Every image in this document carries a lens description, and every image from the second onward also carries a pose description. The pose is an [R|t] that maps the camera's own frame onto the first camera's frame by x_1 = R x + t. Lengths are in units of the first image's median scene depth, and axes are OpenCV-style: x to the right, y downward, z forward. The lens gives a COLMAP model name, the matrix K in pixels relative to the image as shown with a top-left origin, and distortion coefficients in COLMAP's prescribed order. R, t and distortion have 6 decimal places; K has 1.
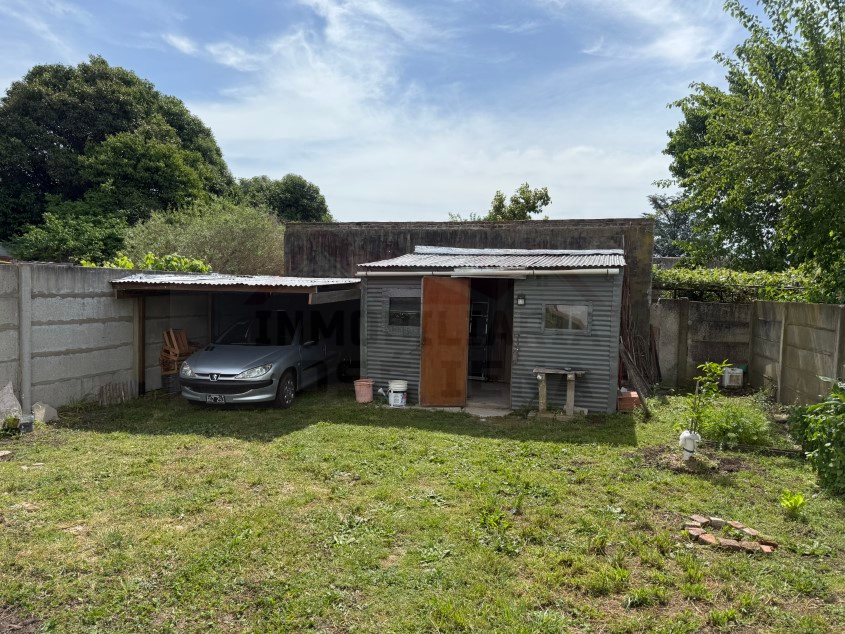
lens RADIAL K [[589.7, 0, 419.6], [0, 589.7, 325.6], [0, 0, 1]] dist [0.057062, -0.074959]
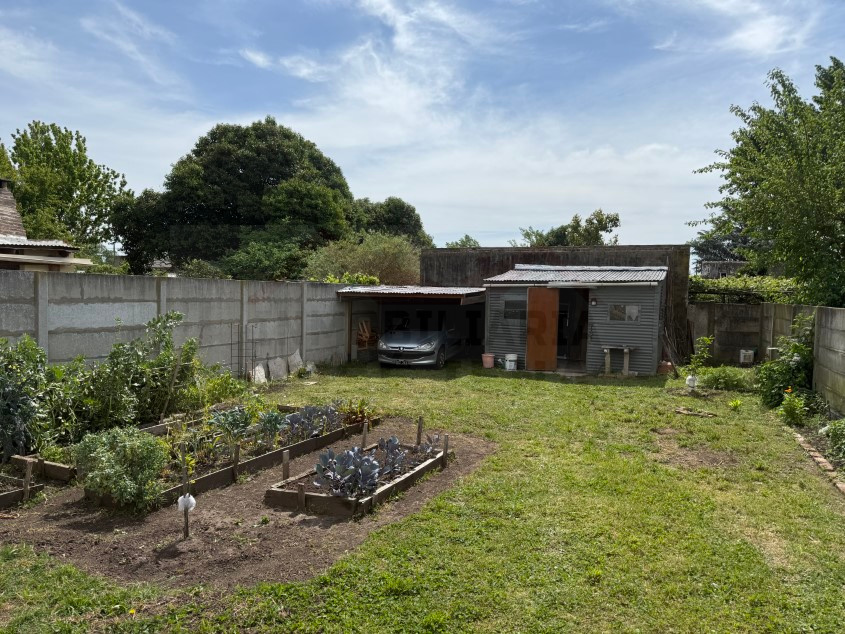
lens RADIAL K [[589.7, 0, 418.9], [0, 589.7, 308.8], [0, 0, 1]] dist [0.057062, -0.074959]
pose [[0.993733, 0.000744, -0.111777, -0.103925], [-0.004315, 0.999488, -0.031711, 0.024291], [0.111696, 0.031995, 0.993227, -0.567803]]
